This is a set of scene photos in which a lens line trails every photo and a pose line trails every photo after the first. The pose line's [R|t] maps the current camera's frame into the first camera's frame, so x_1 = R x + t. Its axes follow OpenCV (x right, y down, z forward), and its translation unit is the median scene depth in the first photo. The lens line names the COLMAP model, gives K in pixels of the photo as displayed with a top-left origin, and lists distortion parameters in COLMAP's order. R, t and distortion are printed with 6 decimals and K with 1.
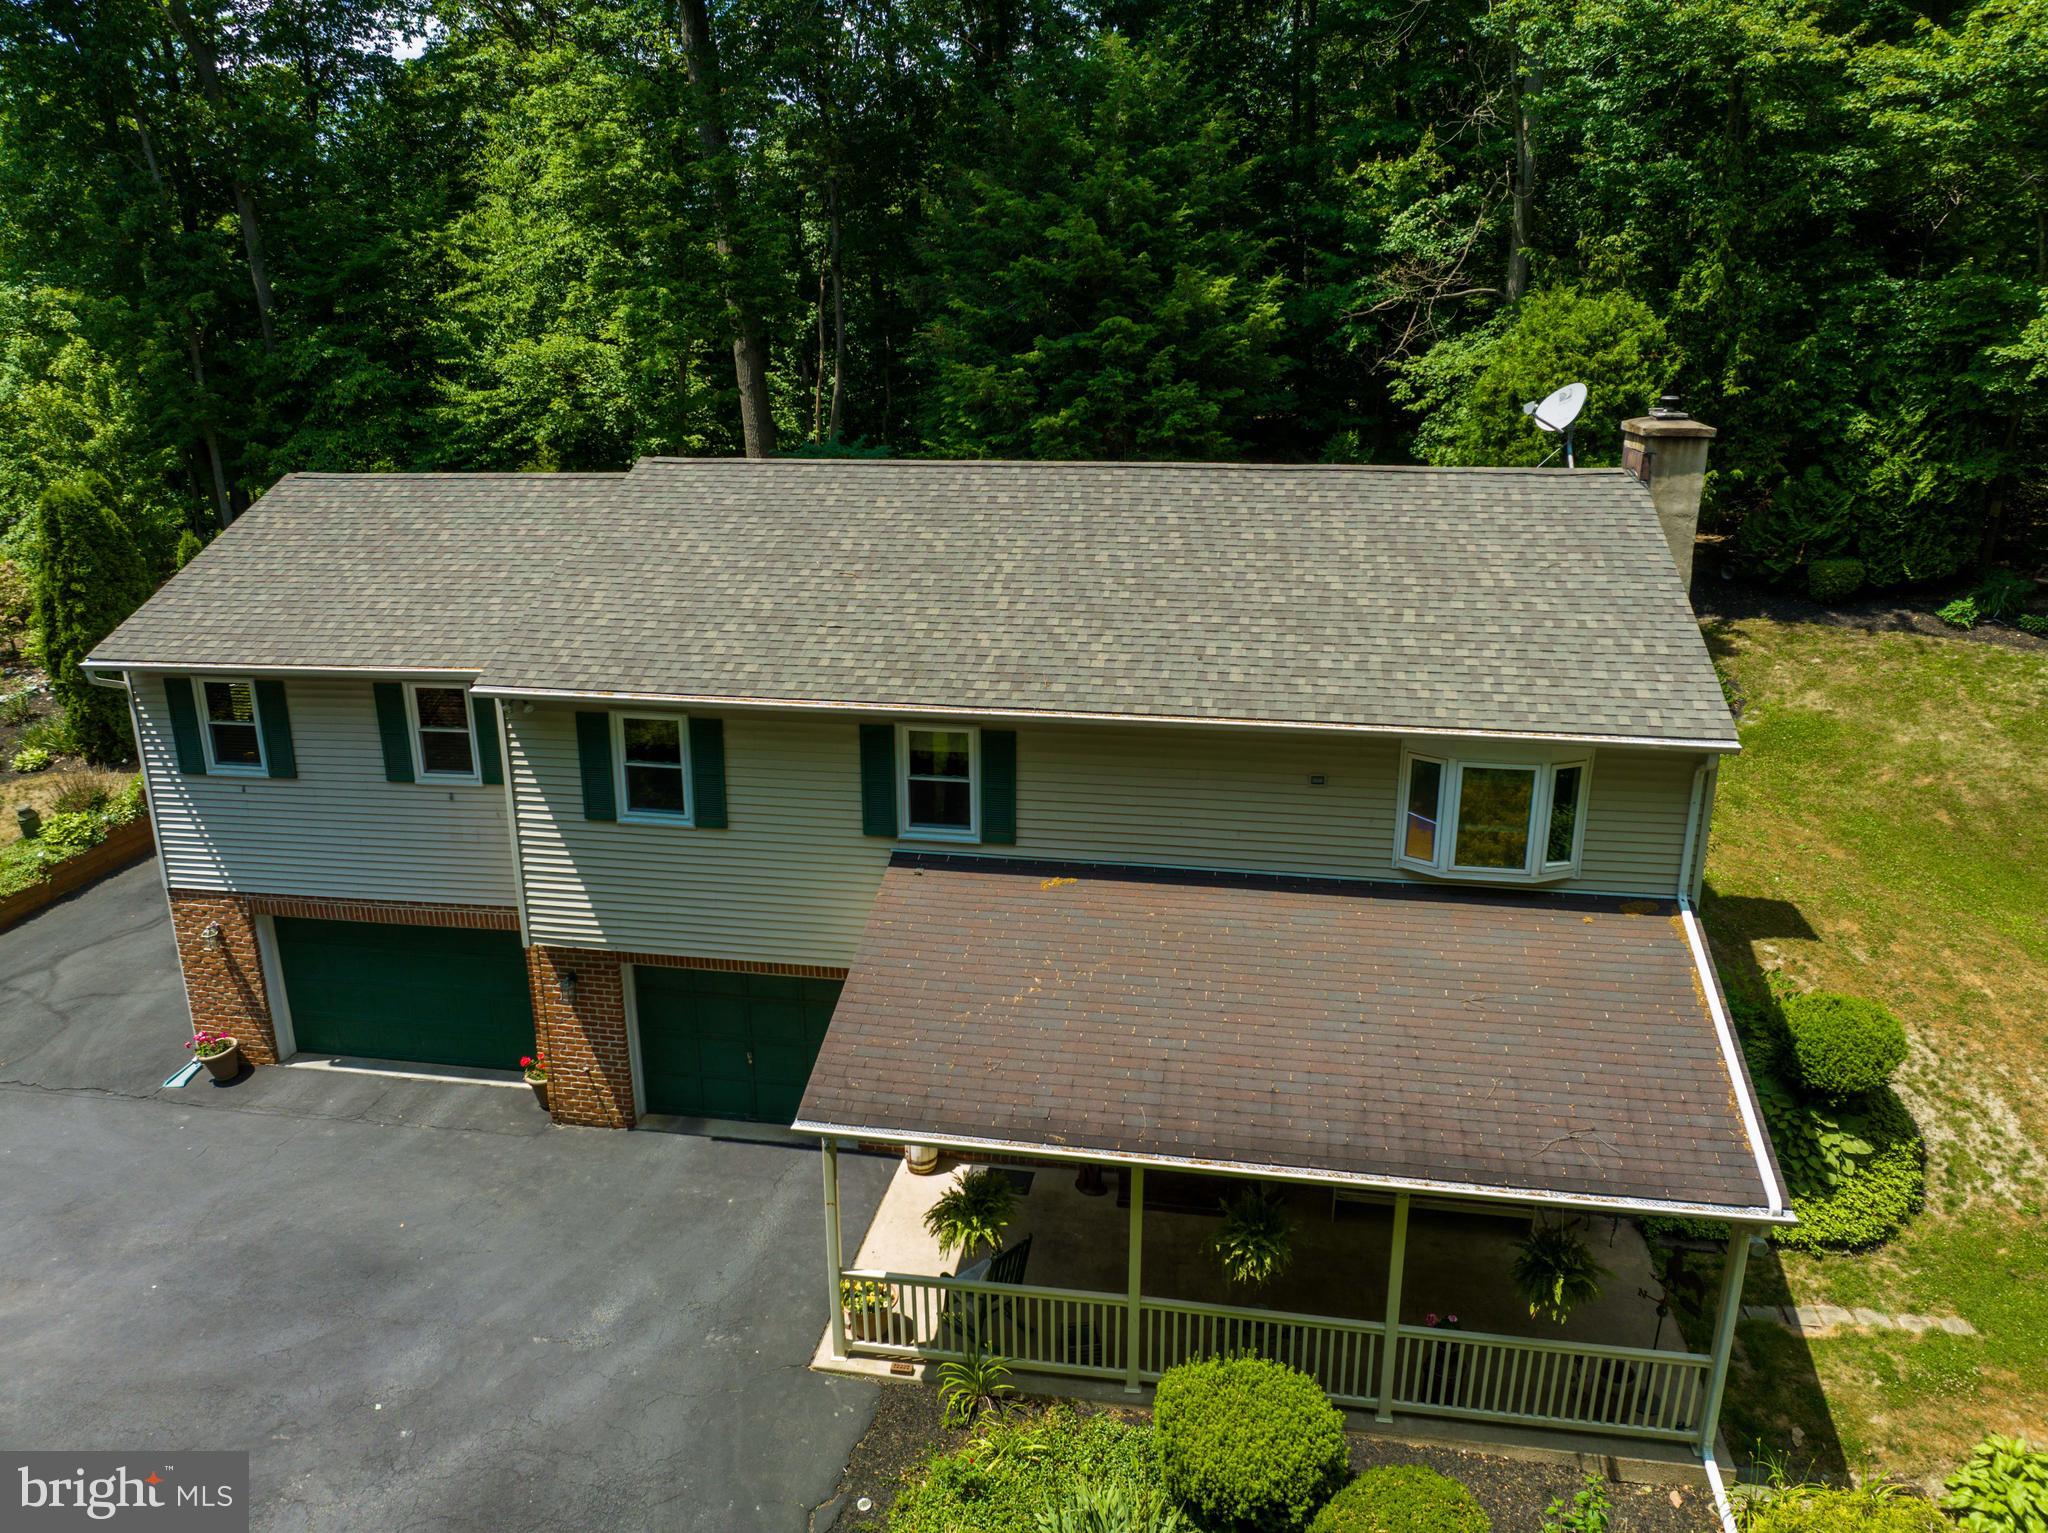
lens RADIAL K [[1449.5, 0, 1028.4], [0, 1449.5, 764.8], [0, 0, 1]] dist [-0.032528, 0.002422]
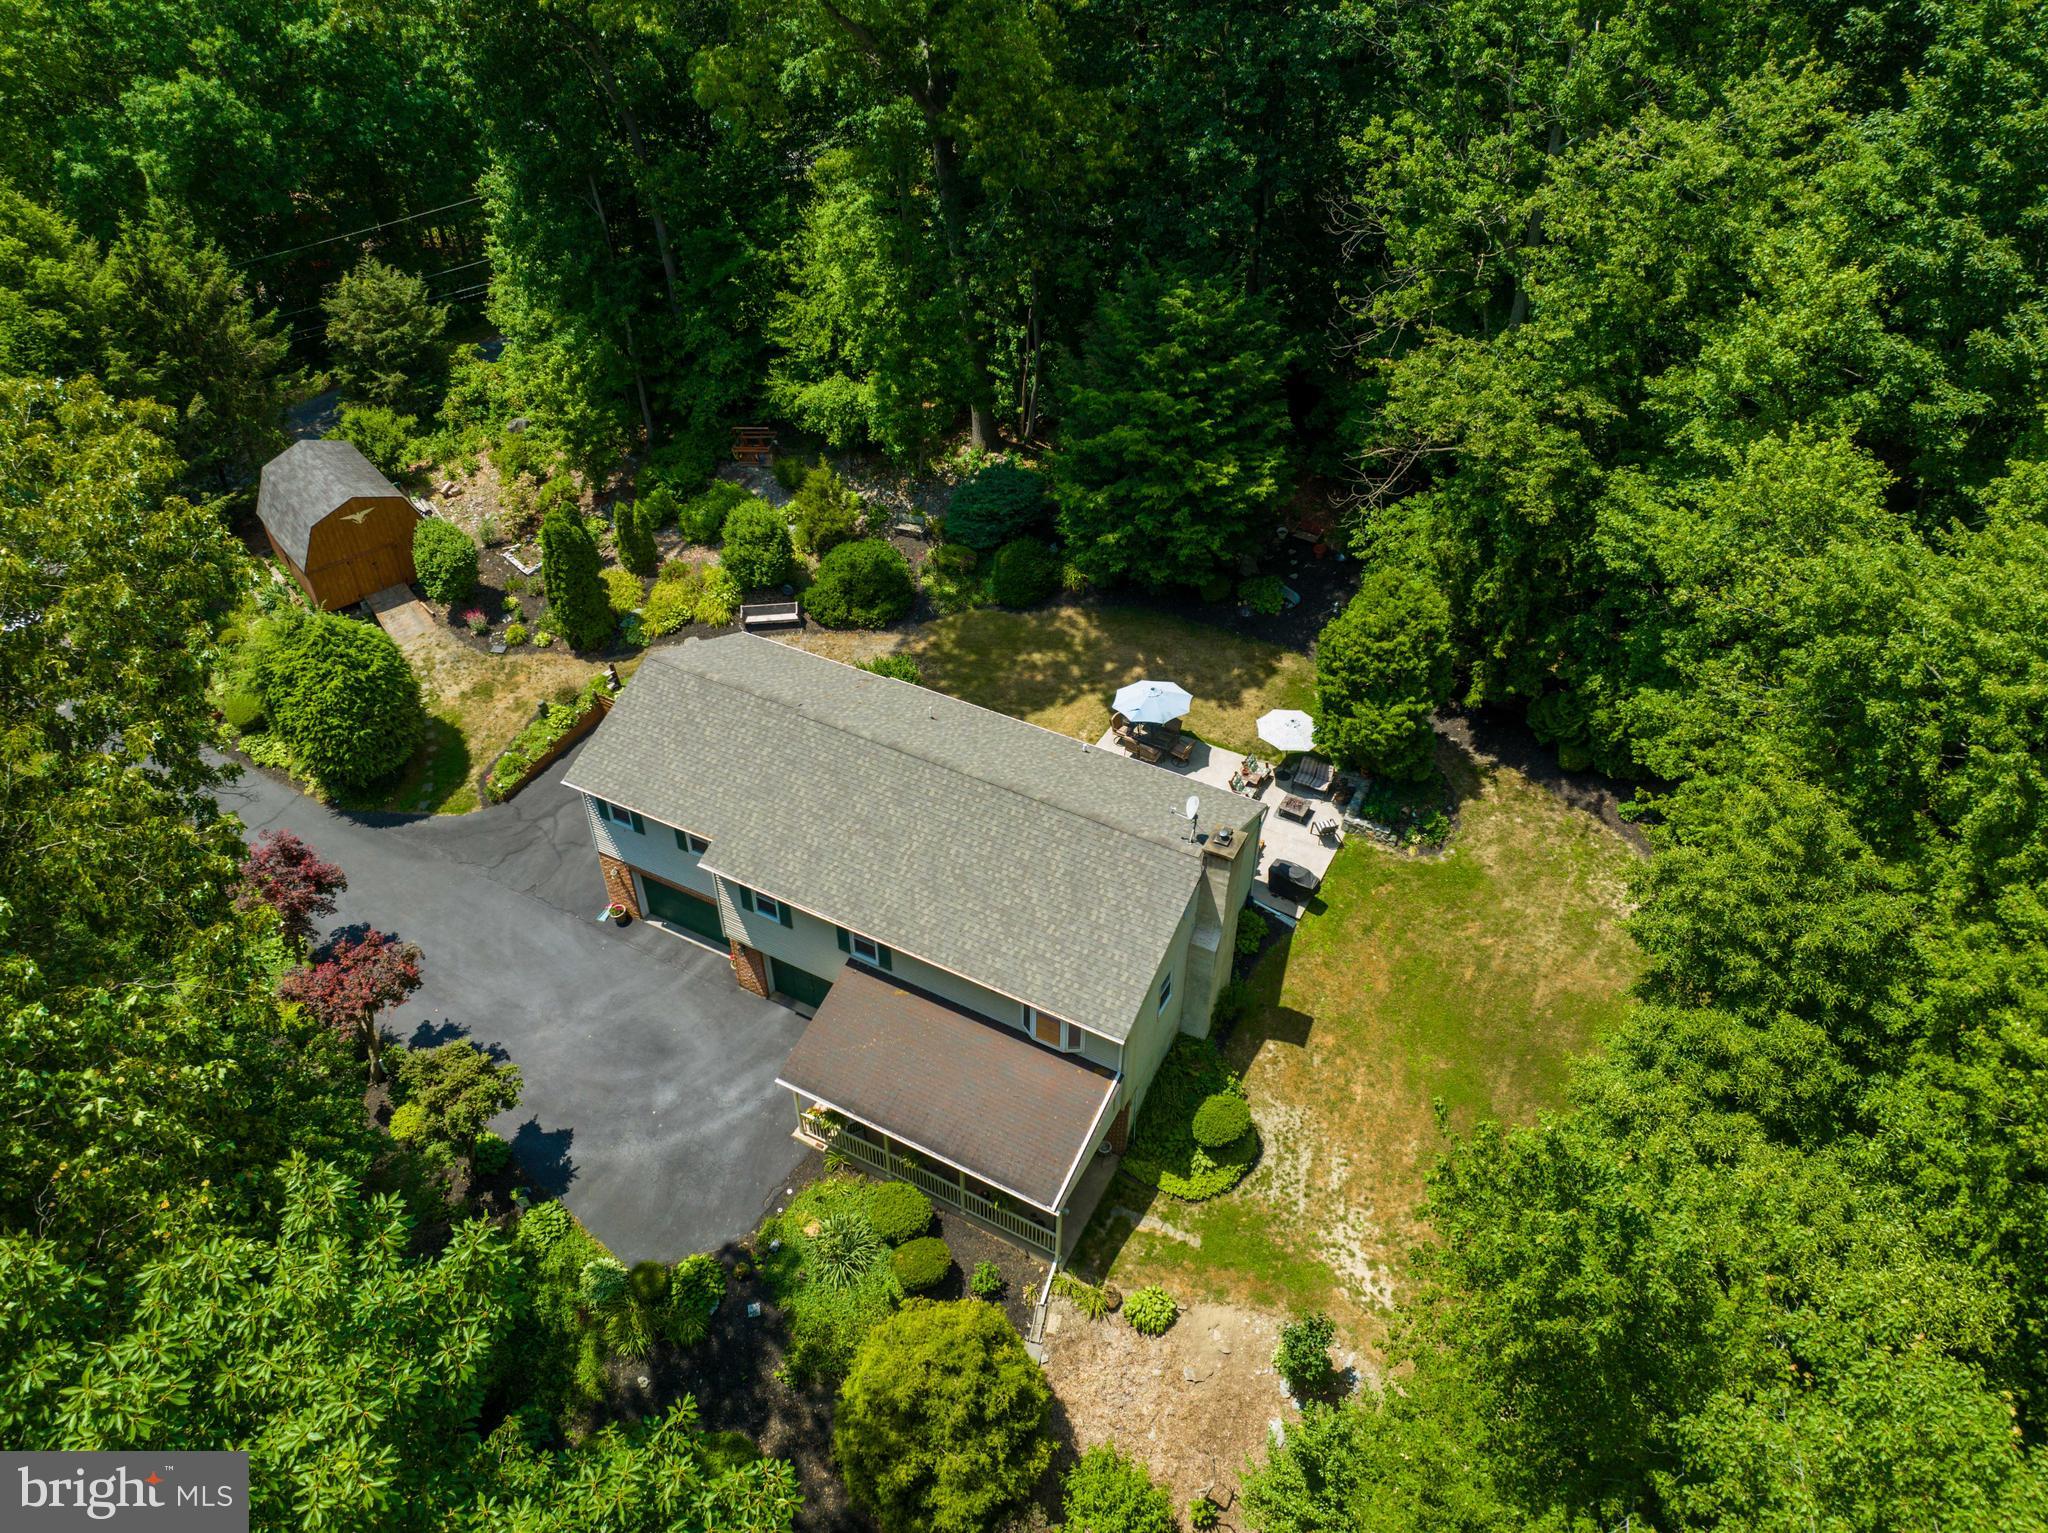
lens RADIAL K [[1466.5, 0, 1024.0], [0, 1466.5, 766.5], [0, 0, 1]] dist [-0.031148, 0.005220]
pose [[0.946115, 0.210940, -0.245704, 0.662389], [-0.100096, 0.912083, 0.397601, -1.137455], [0.307972, -0.351582, 0.884050, -0.913621]]
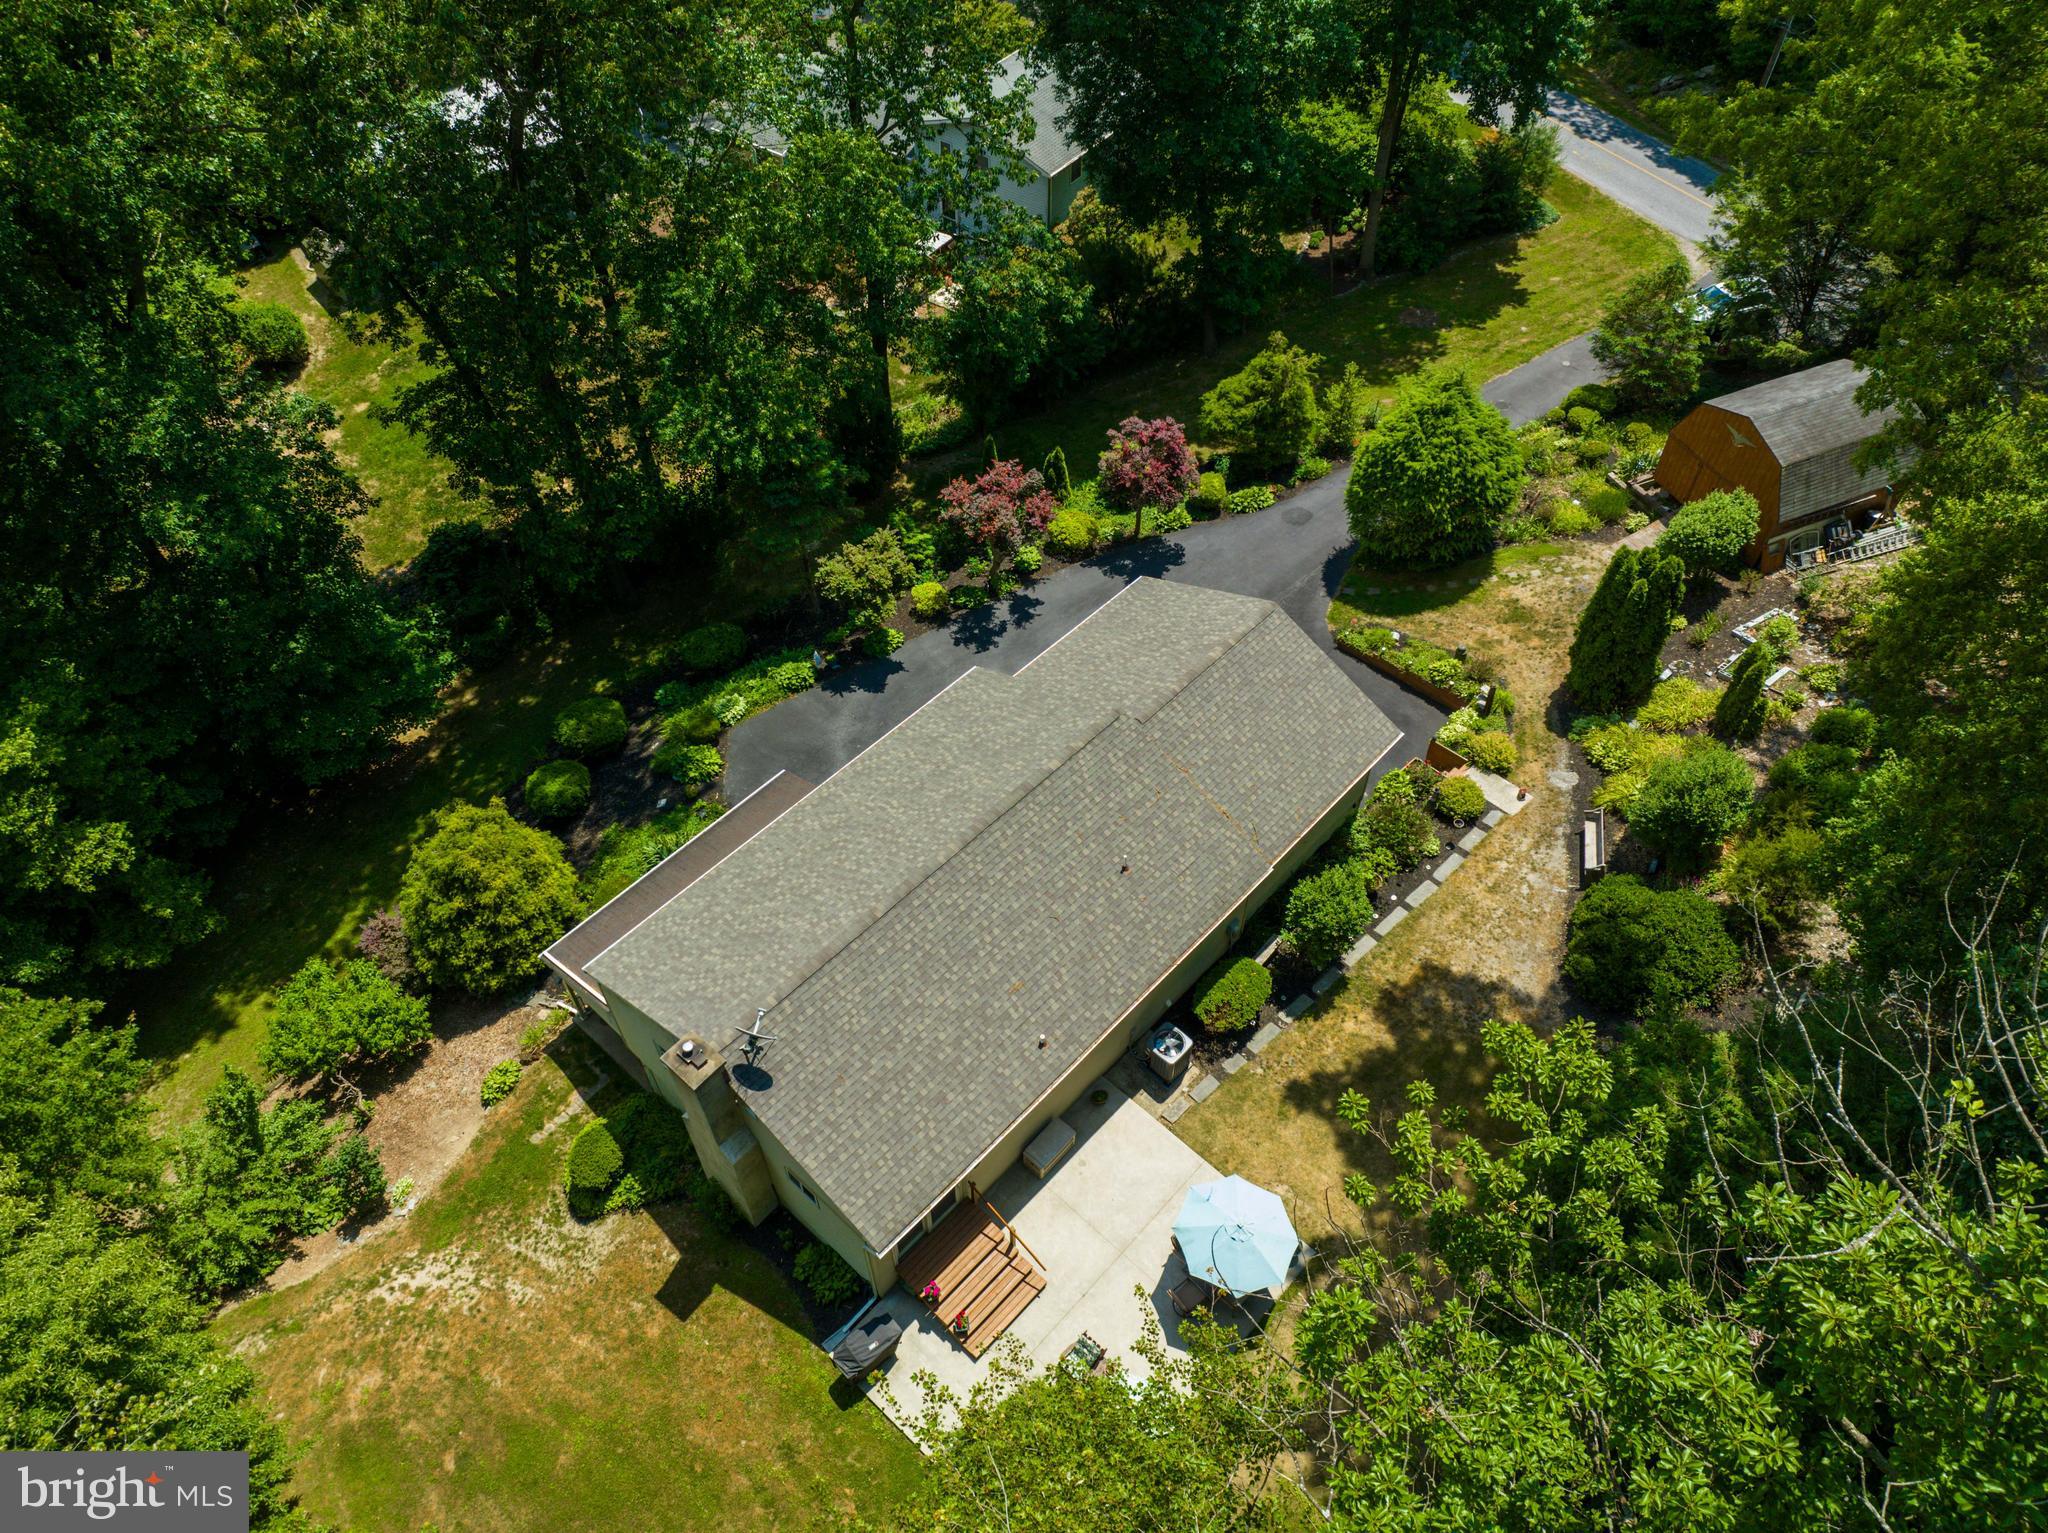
lens RADIAL K [[1461.9, 0, 1024.0], [0, 1461.9, 766.5], [0, 0, 1]] dist [-0.007718, -0.039708]
pose [[-0.556286, 0.646522, -0.522067, 0.881741], [-0.228092, 0.485322, 0.844059, -1.874810], [0.799074, 0.588618, -0.122512, 1.304937]]
